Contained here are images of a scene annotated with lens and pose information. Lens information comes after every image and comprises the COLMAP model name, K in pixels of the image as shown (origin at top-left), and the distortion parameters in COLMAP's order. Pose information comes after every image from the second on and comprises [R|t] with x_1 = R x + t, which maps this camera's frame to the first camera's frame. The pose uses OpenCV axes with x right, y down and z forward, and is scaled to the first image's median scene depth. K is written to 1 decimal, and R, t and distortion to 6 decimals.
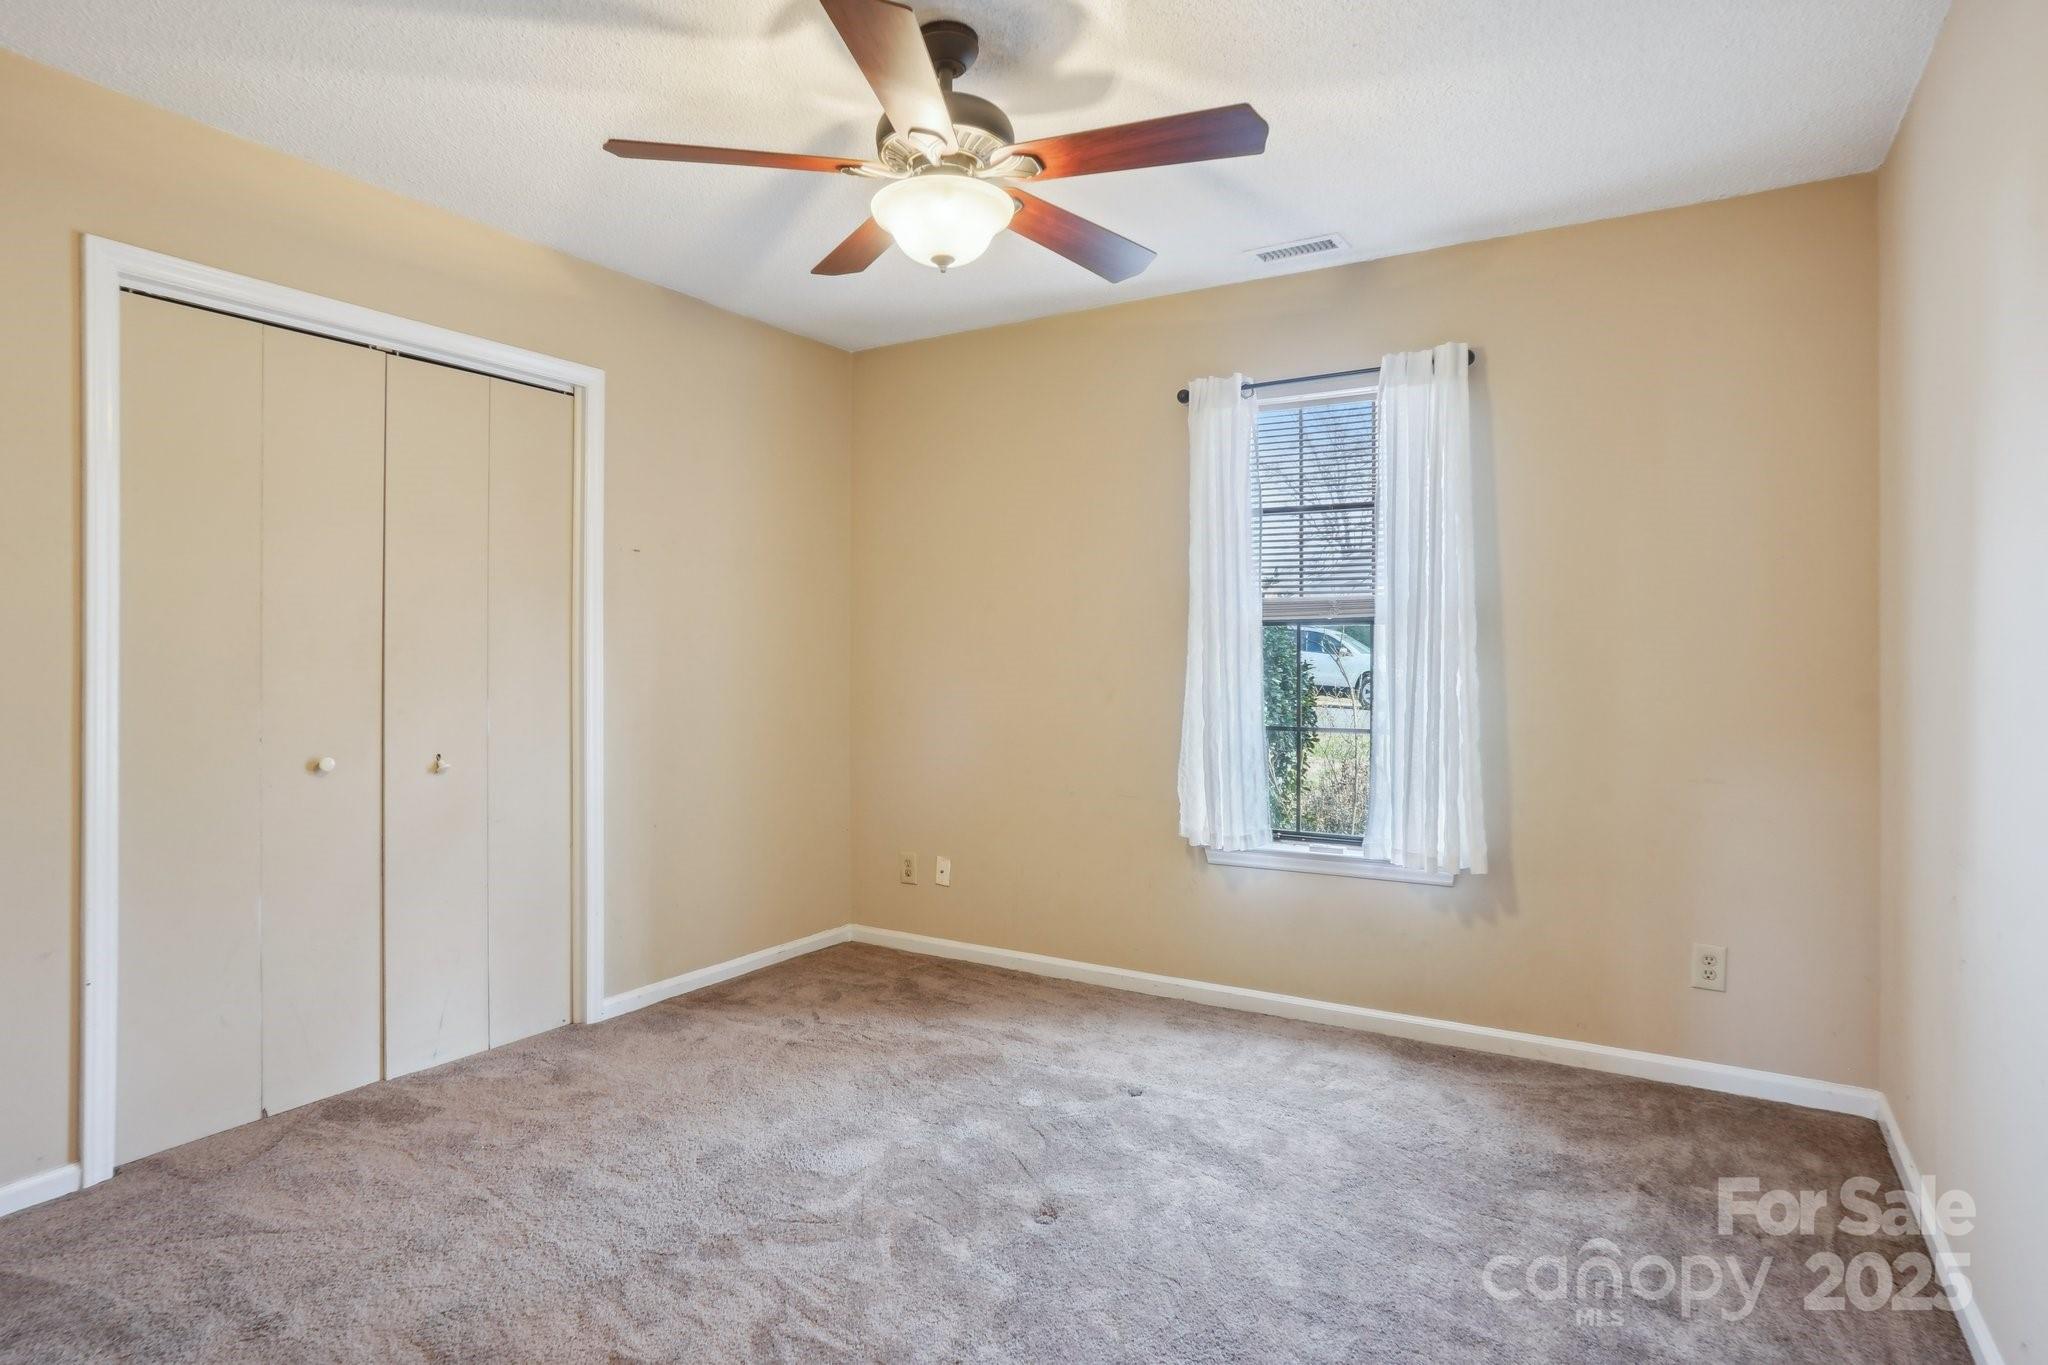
lens RADIAL K [[1103.9, 0, 1030.5], [0, 1103.9, 671.5], [0, 0, 1]] dist [-0.076136, 0.045325]
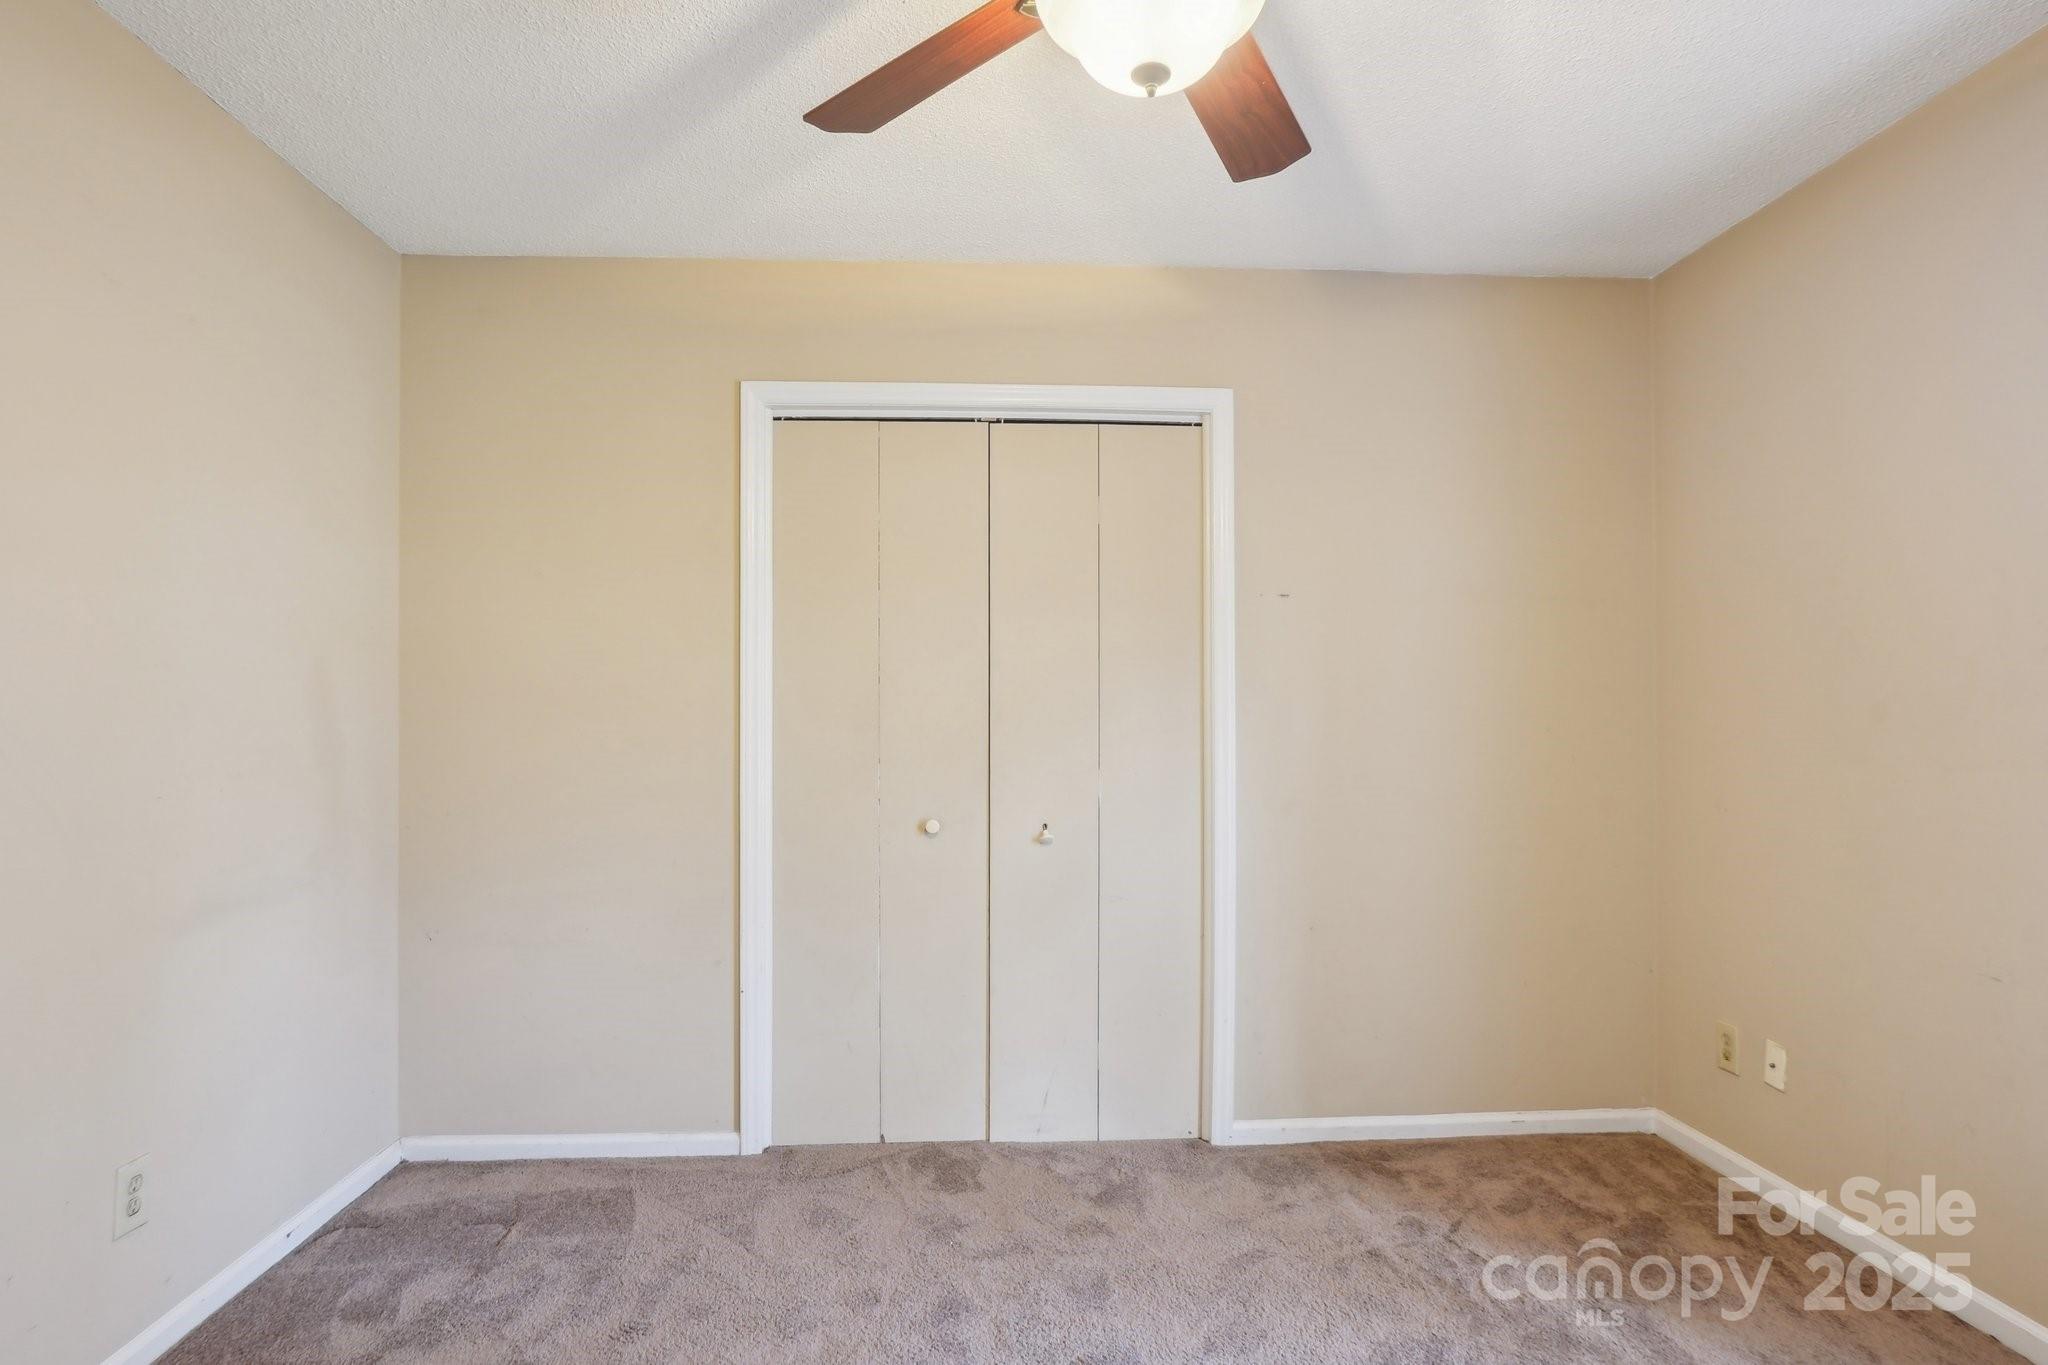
lens RADIAL K [[1116.1, 0, 1026.7], [0, 1116.1, 744.5], [0, 0, 1]] dist [-0.049513, 0.046784]
pose [[0.565042, 0.009269, -0.825010, 0.255547], [-0.005971, 0.999957, 0.007144, -0.002123], [0.825040, 0.000890, 0.565073, 0.397907]]
